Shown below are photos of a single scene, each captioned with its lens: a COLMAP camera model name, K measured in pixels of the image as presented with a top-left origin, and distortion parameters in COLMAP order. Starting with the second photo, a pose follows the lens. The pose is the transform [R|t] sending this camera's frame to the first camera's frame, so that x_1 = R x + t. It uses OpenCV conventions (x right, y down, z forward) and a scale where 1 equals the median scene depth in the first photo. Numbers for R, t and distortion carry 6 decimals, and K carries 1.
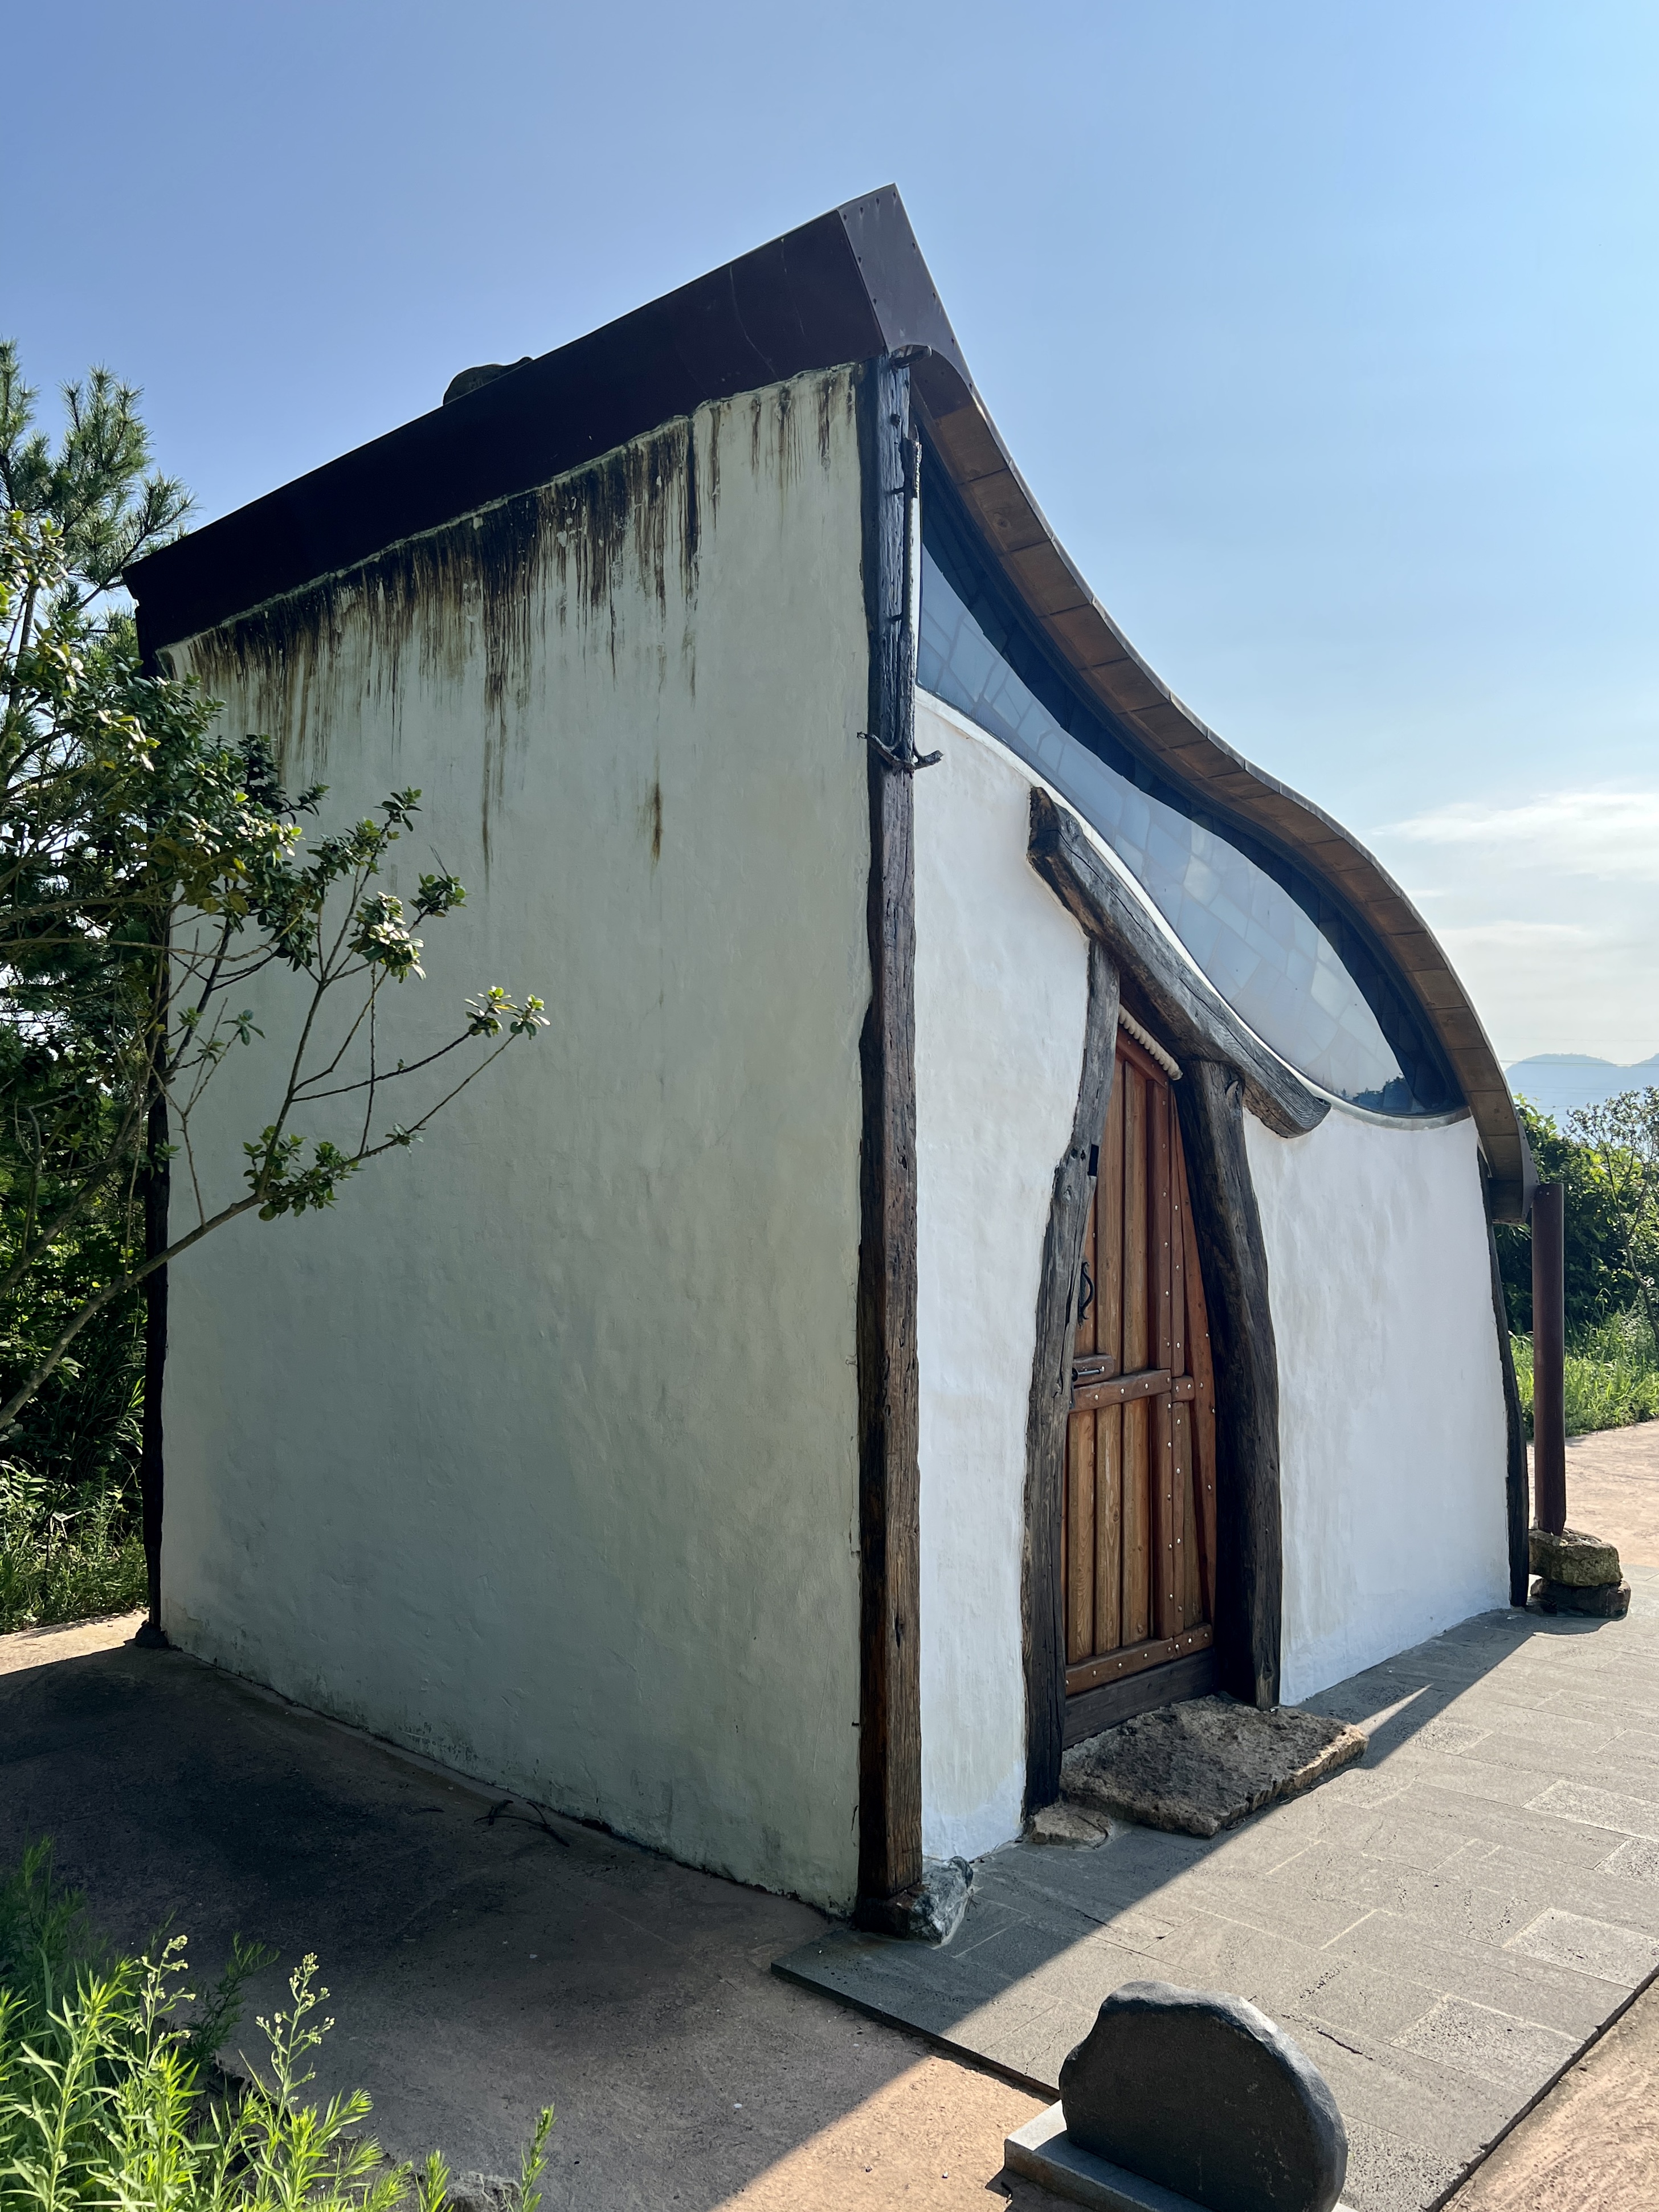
lens RADIAL K [[1733.6, 0, 832.9], [0, 1733.6, 1064.3], [0, 0, 1]] dist [0.033022, -0.002903]
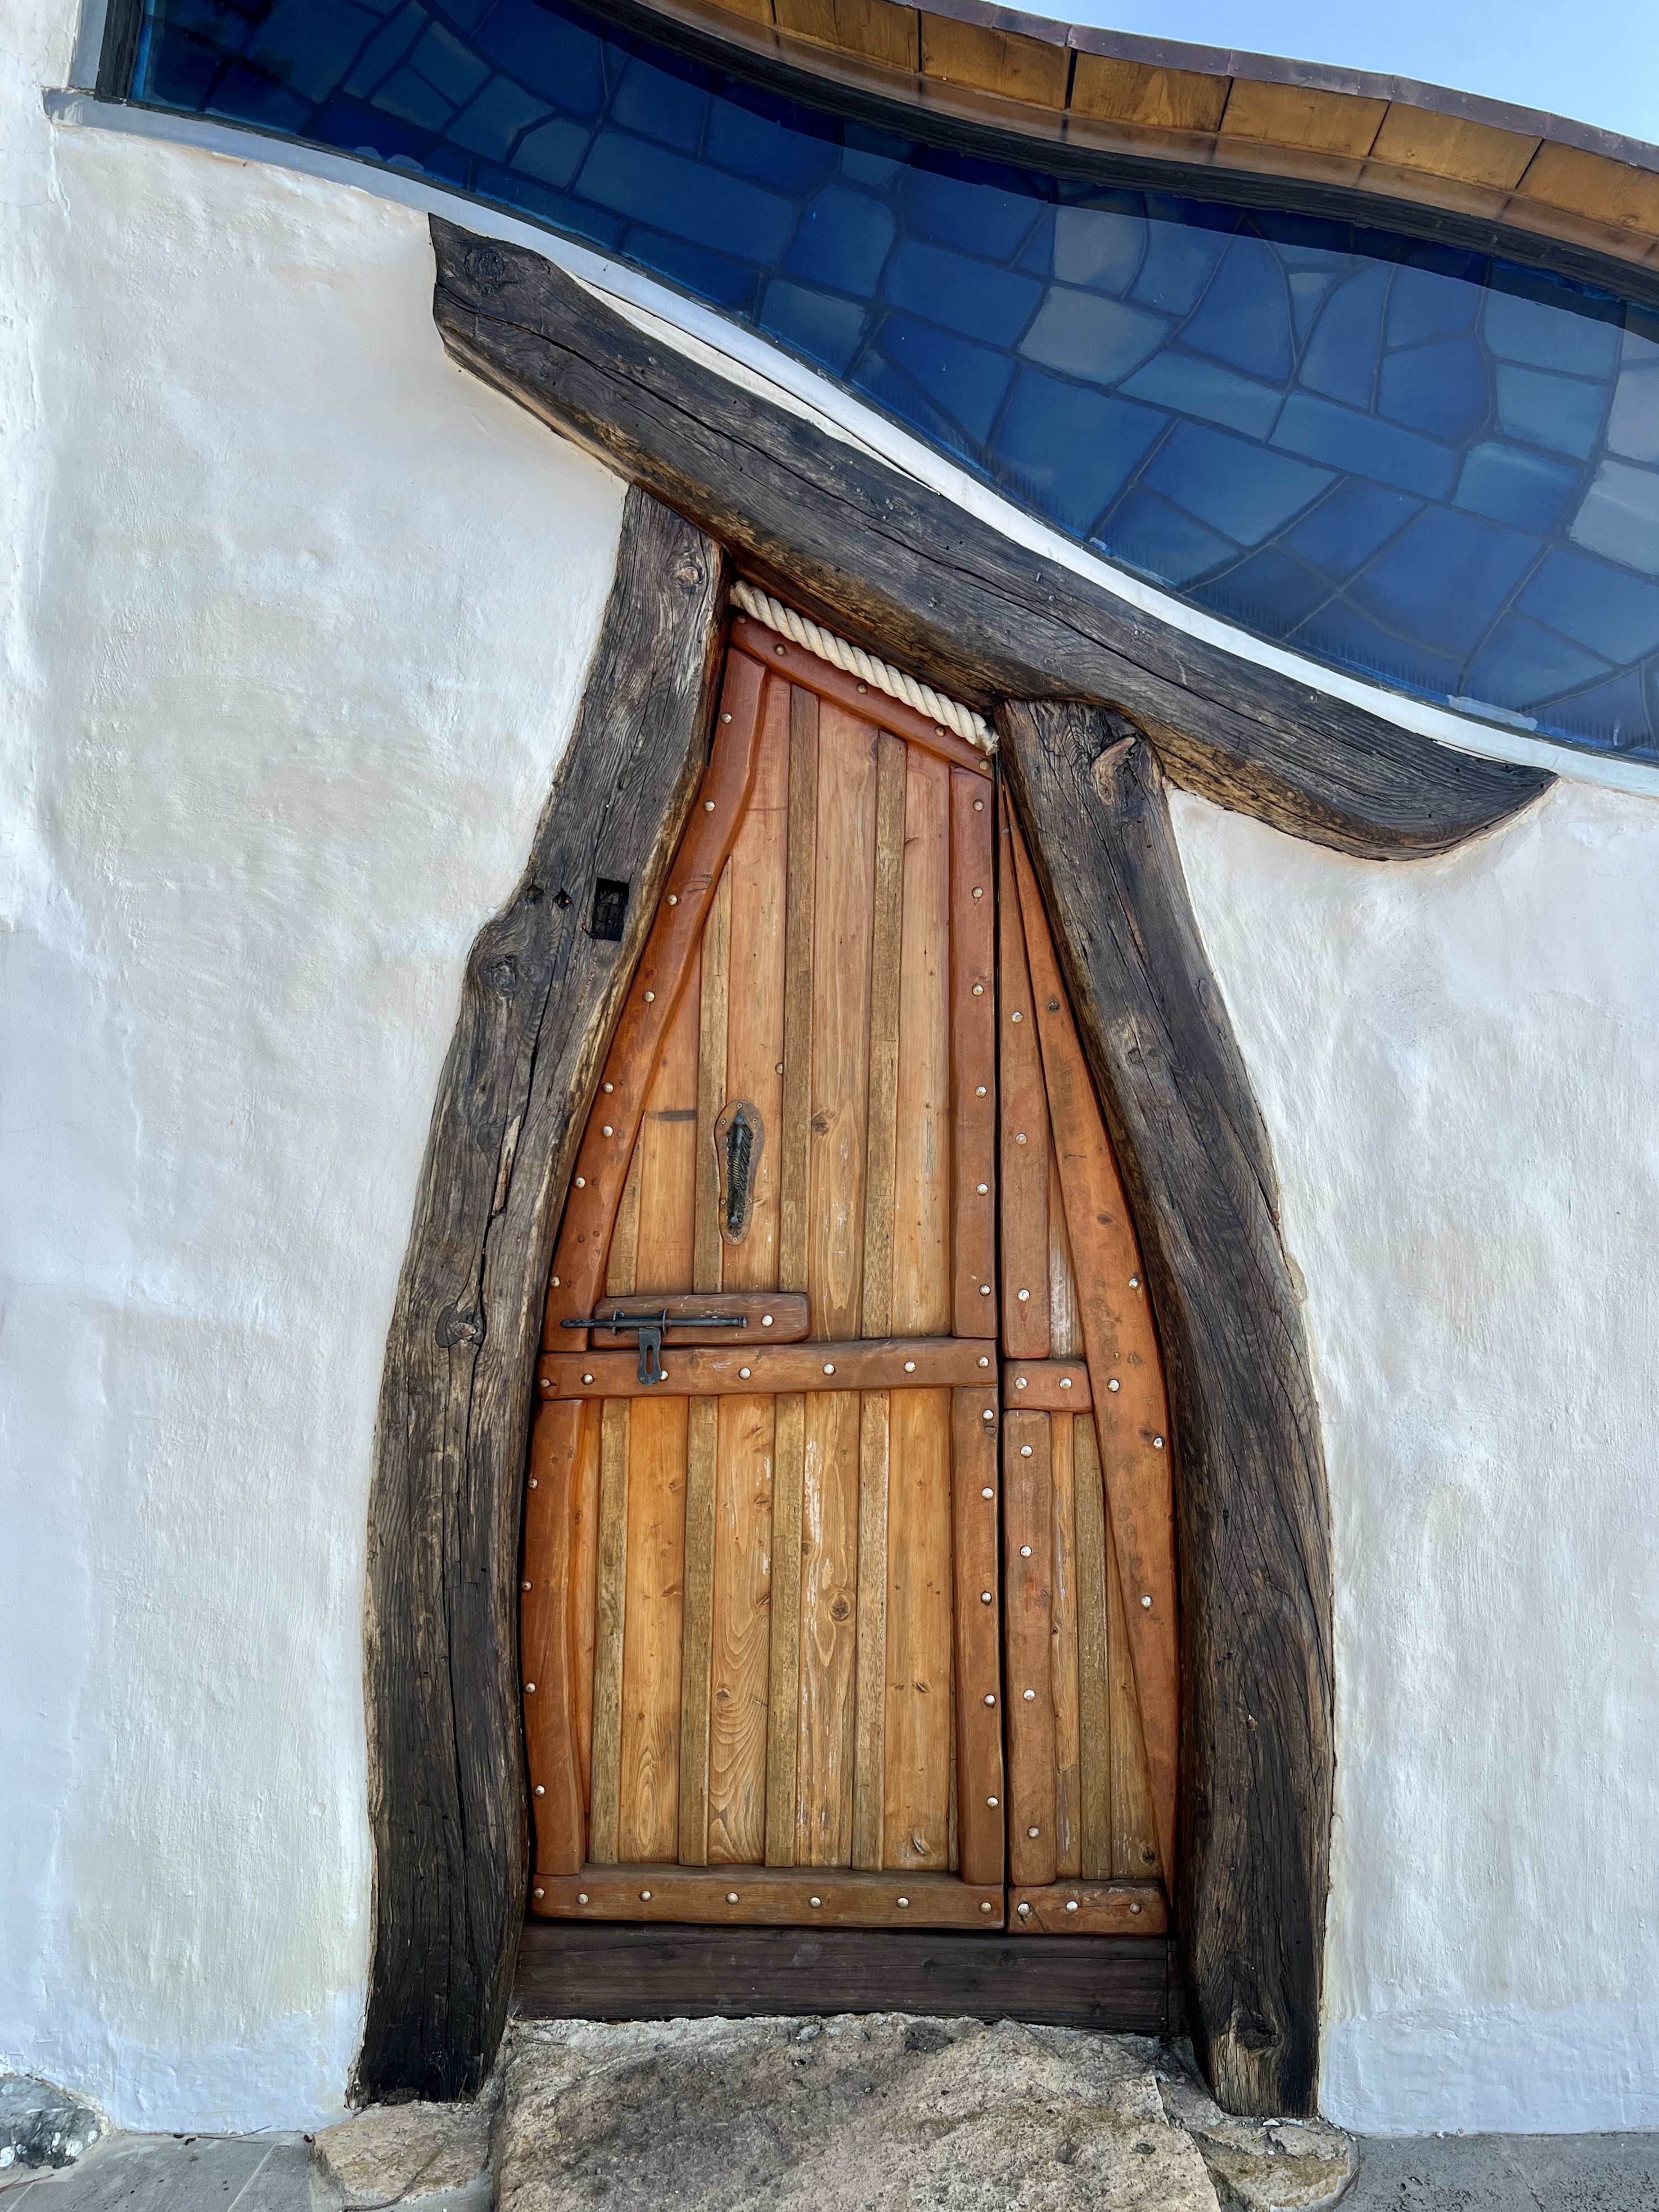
lens RADIAL K [[1652.1, 0, 914.3], [0, 1652.1, 1116.1], [0, 0, 1]] dist [0.071527, -0.101022]
pose [[0.672580, -0.020079, -0.739752, 0.547109], [0.039359, 0.999188, 0.008664, 0.110348], [0.738977, -0.034943, 0.672824, 0.692476]]
